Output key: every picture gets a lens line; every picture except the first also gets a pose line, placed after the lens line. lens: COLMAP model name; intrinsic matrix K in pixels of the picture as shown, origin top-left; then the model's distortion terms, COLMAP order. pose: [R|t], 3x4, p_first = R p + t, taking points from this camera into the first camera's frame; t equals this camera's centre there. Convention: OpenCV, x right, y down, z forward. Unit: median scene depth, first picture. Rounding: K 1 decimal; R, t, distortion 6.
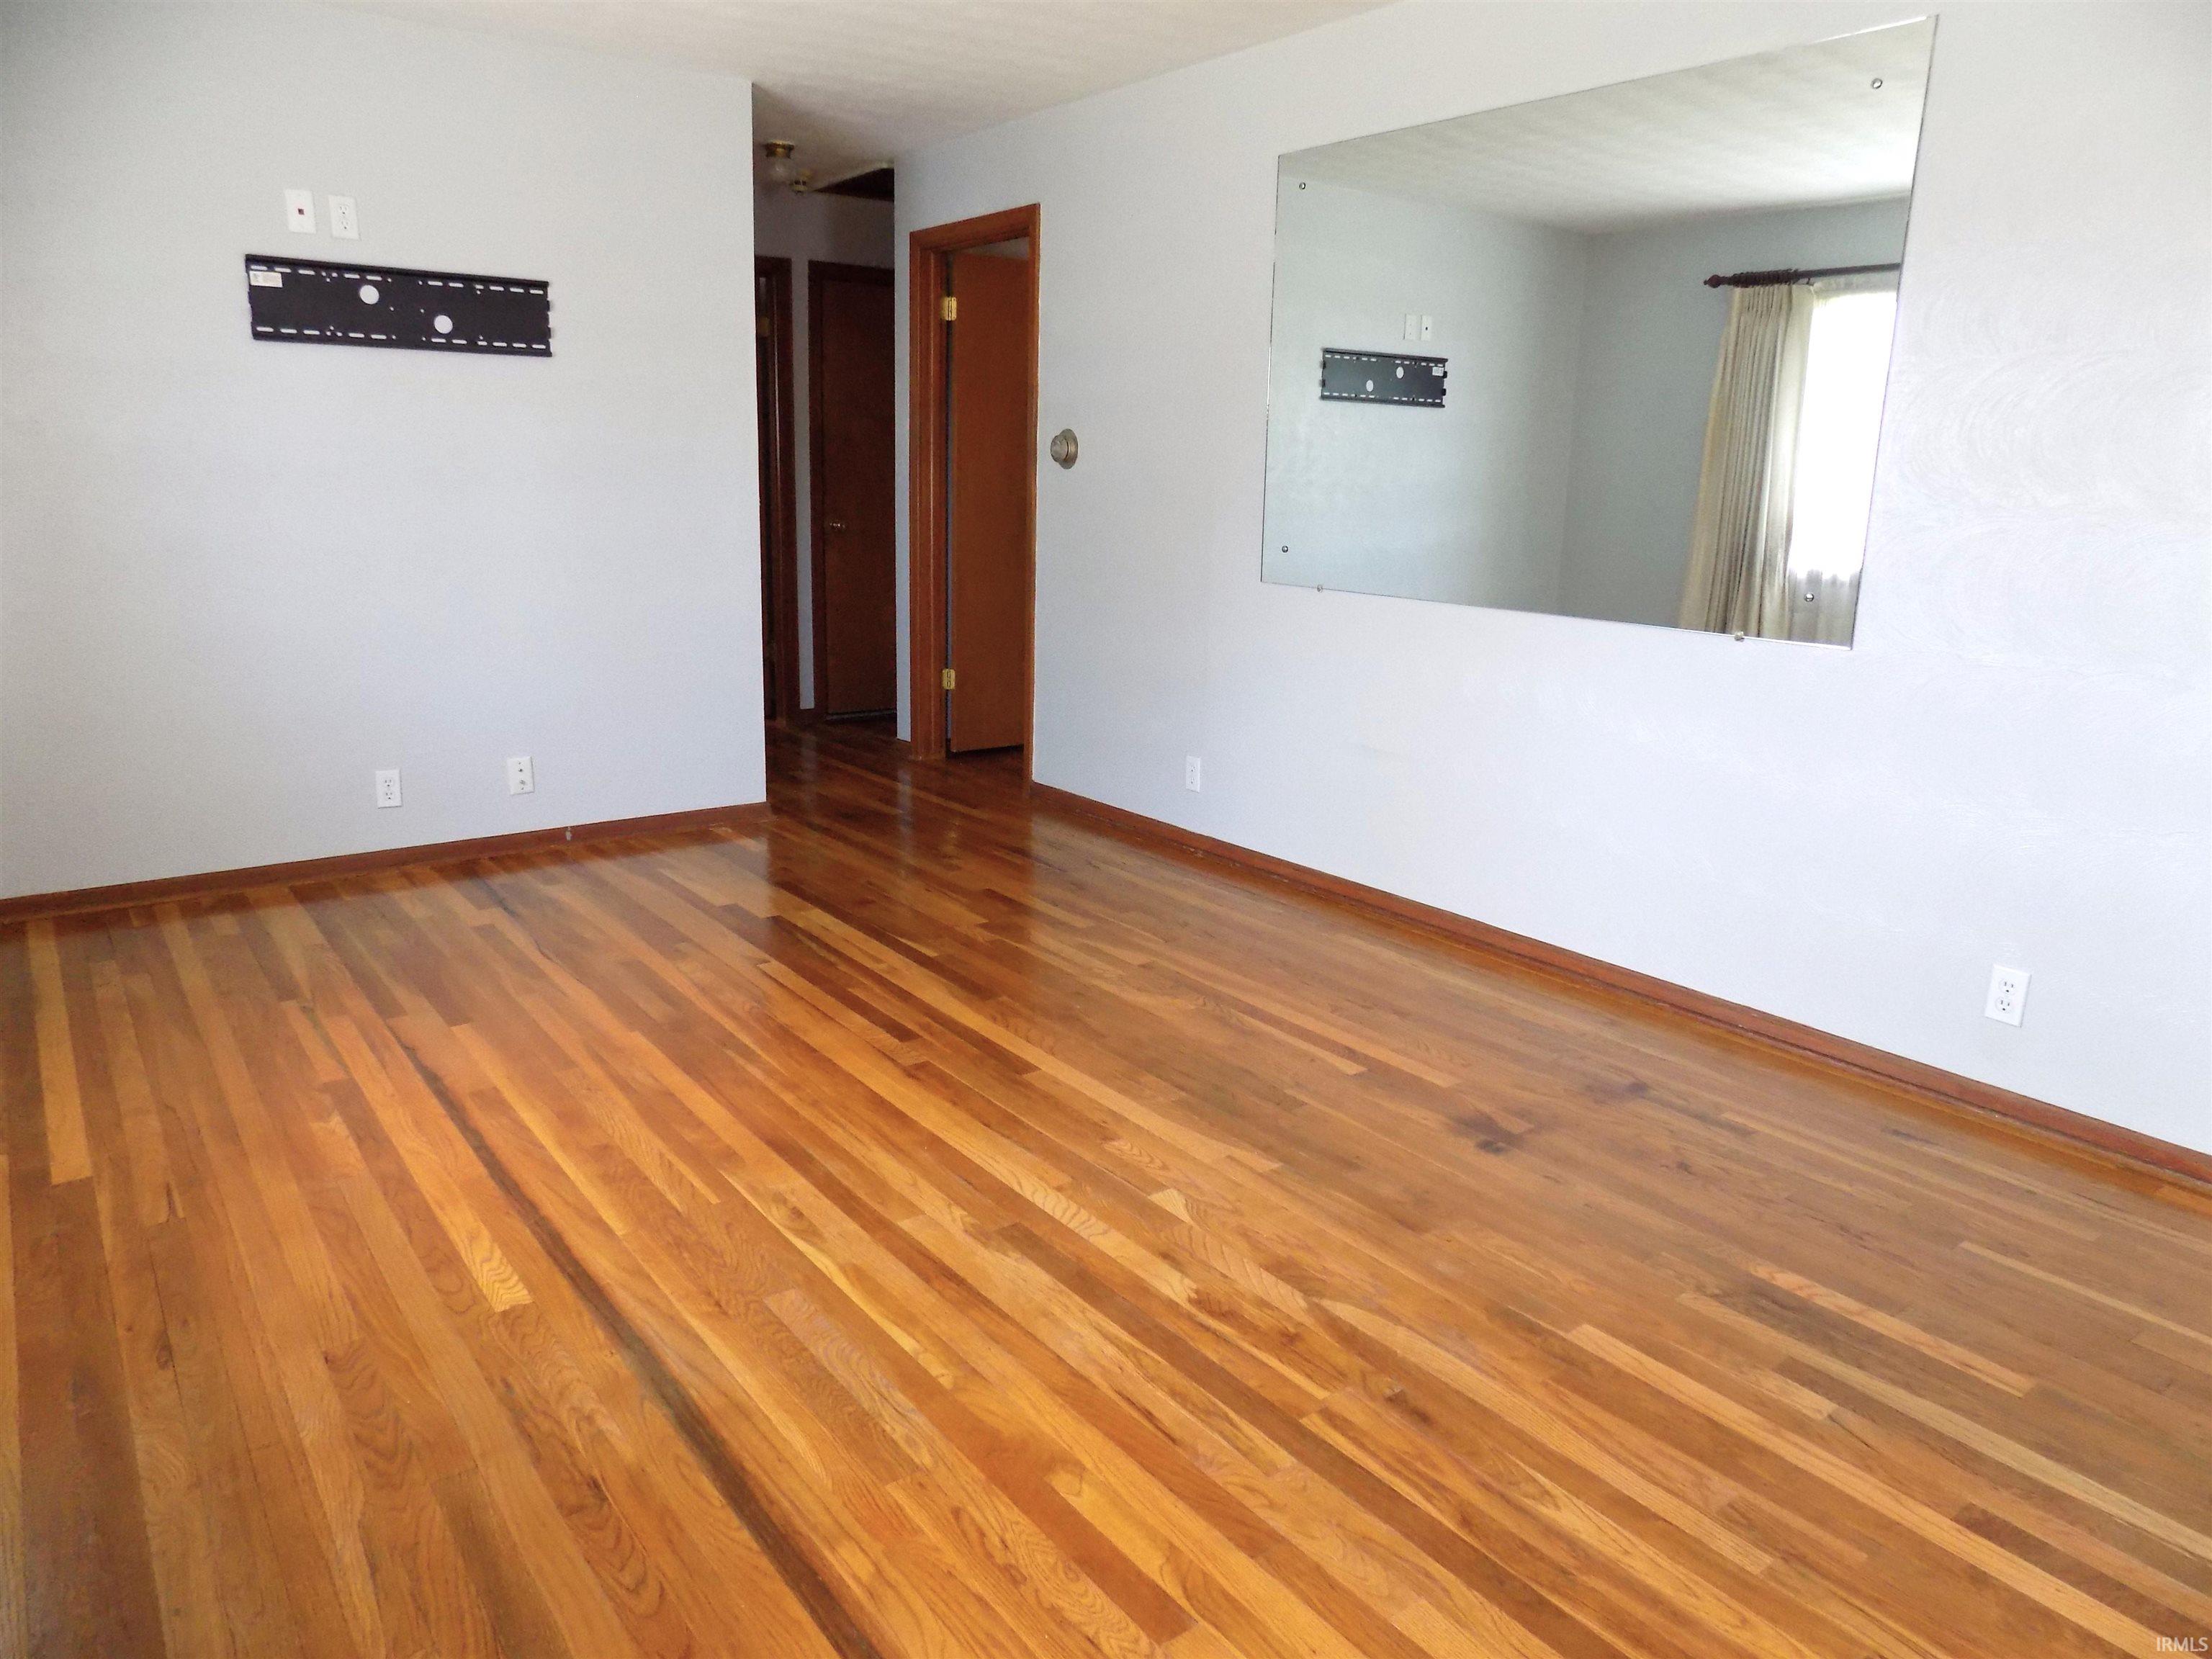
lens RADIAL K [[1487.4, 0, 1108.3], [0, 1487.4, 814.1], [0, 0, 1]] dist [-0.080401, 0.085172]
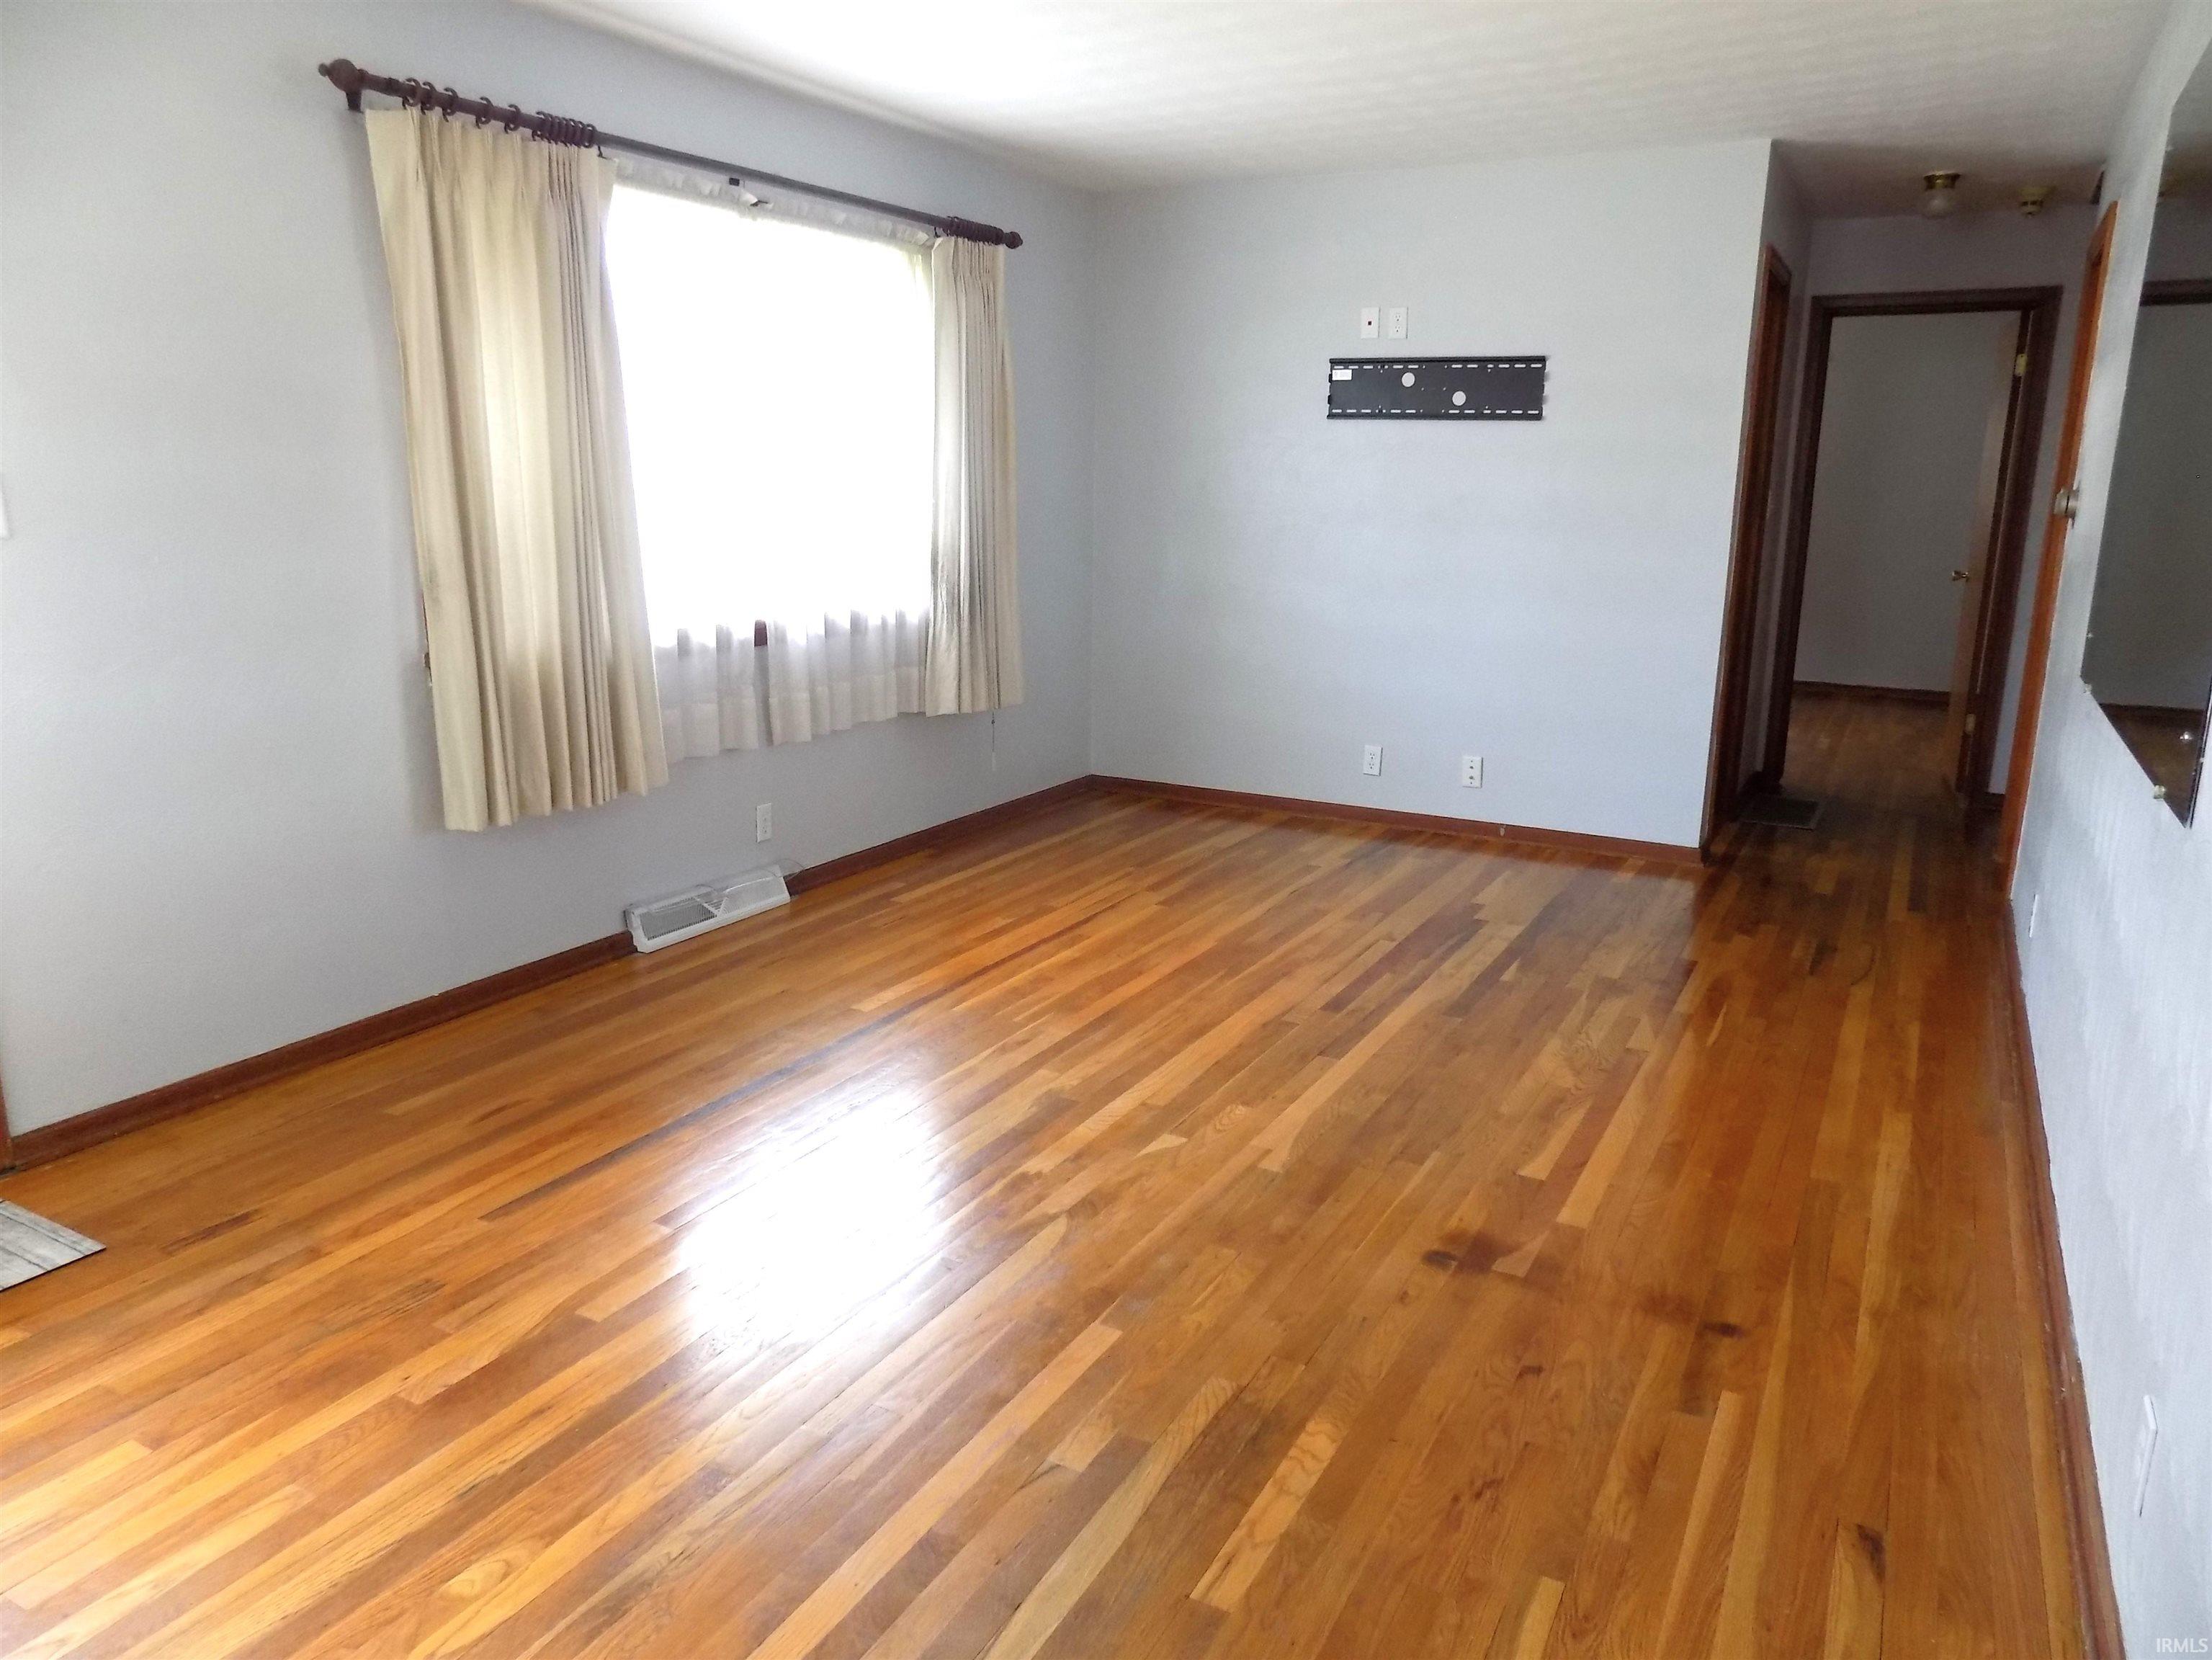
lens RADIAL K [[1487.6, 0, 1108.3], [0, 1487.6, 814.6], [0, 0, 1]] dist [-0.080401, 0.085172]
pose [[0.418545, 0.189612, -0.888182, 0.817953], [-0.214773, 0.970888, 0.106060, -0.084611], [0.882436, 0.146366, 0.447084, 0.318460]]
